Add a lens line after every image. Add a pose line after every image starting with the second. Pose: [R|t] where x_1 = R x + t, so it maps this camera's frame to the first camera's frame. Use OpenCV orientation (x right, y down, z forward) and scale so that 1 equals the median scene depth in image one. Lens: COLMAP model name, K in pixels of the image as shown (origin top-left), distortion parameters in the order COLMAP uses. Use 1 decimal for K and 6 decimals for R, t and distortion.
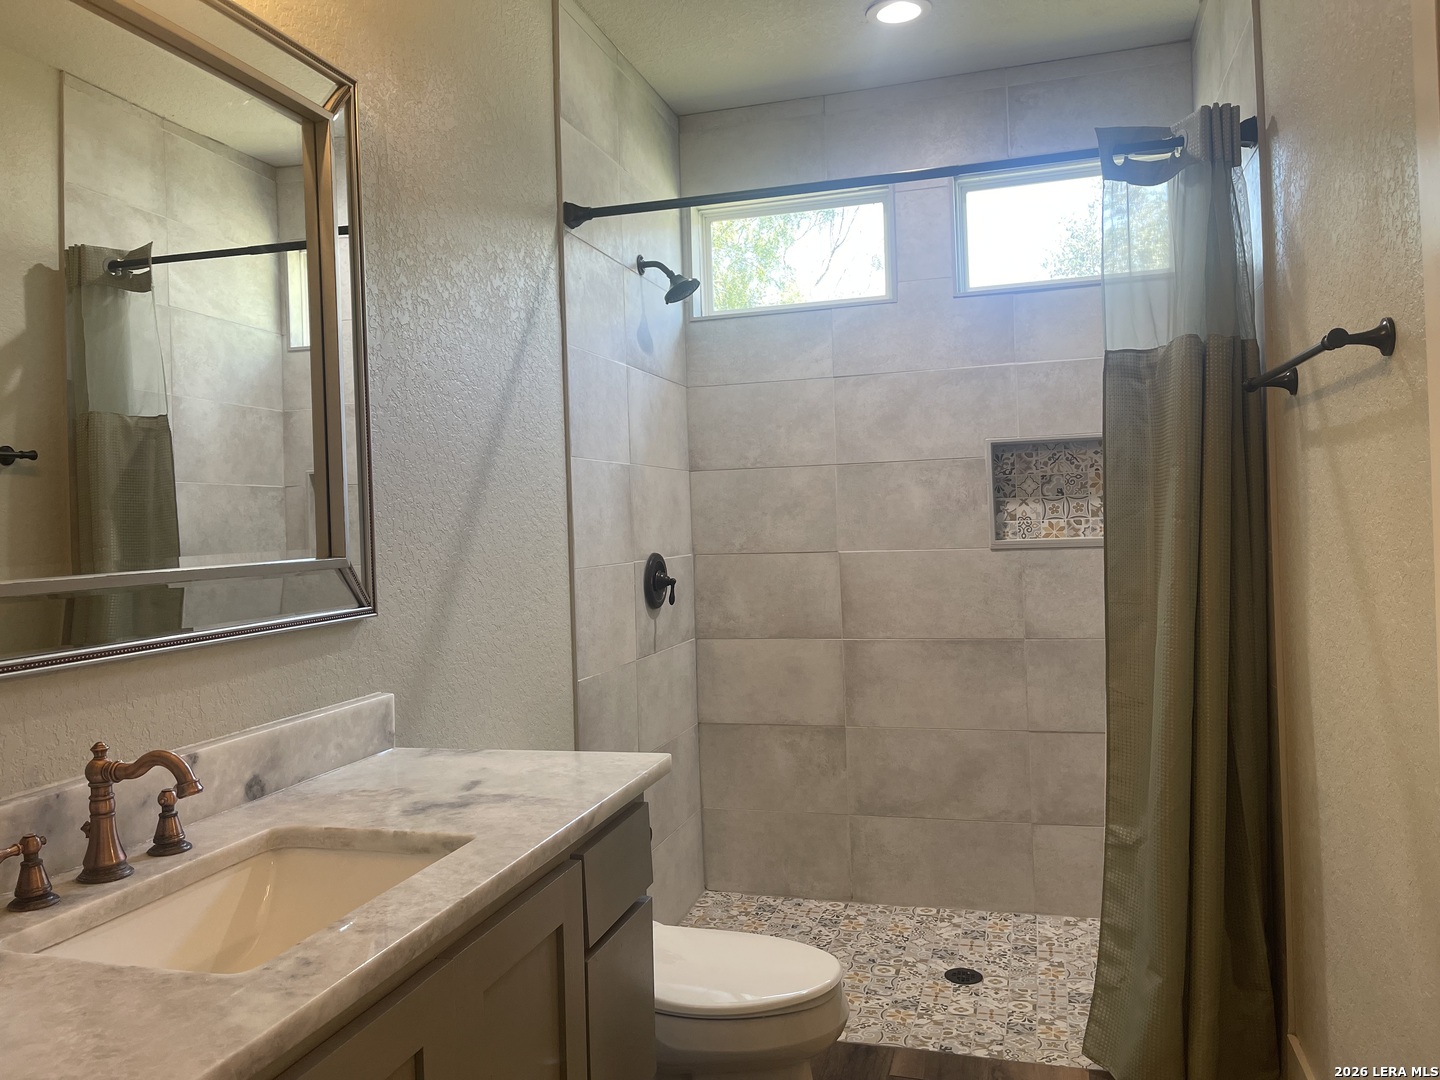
lens RADIAL K [[1077.8, 0, 718.8], [0, 1077.8, 537.1], [0, 0, 1]] dist [0.008003, 0.000299]
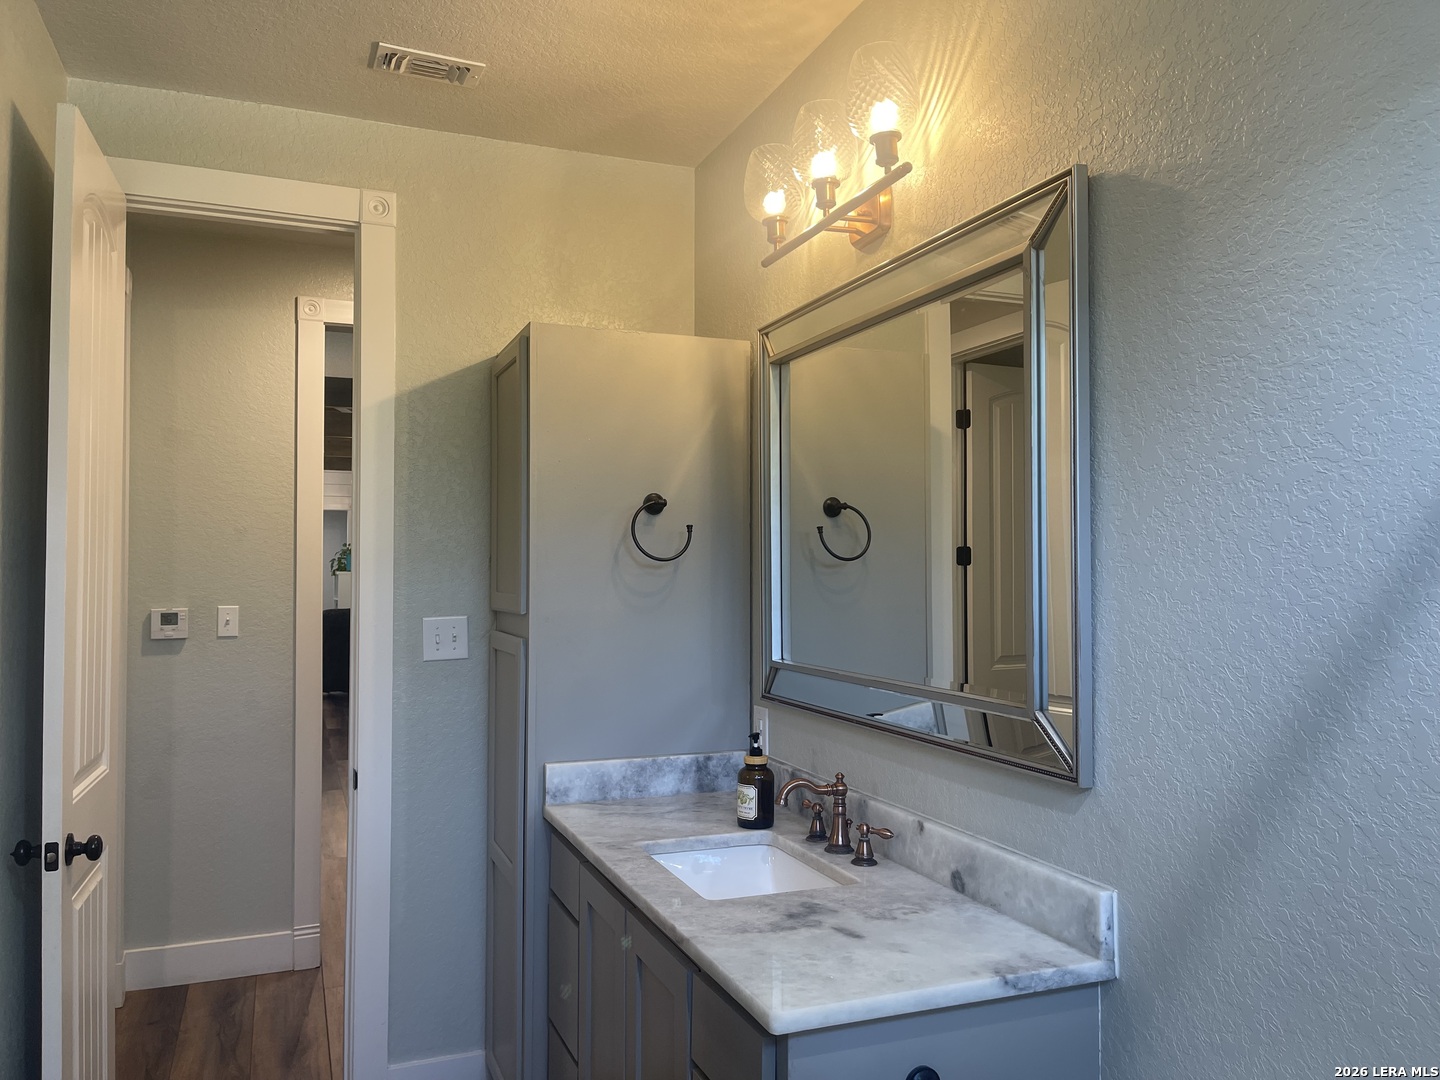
lens RADIAL K [[1077.8, 0, 717.3], [0, 1077.8, 541.7], [0, 0, 1]] dist [0.008003, 0.000299]
pose [[-0.793640, 0.028069, -0.607740, 0.491959], [0.028821, 0.999548, 0.008527, -0.160200], [0.607705, -0.010749, -0.794090, 1.751919]]
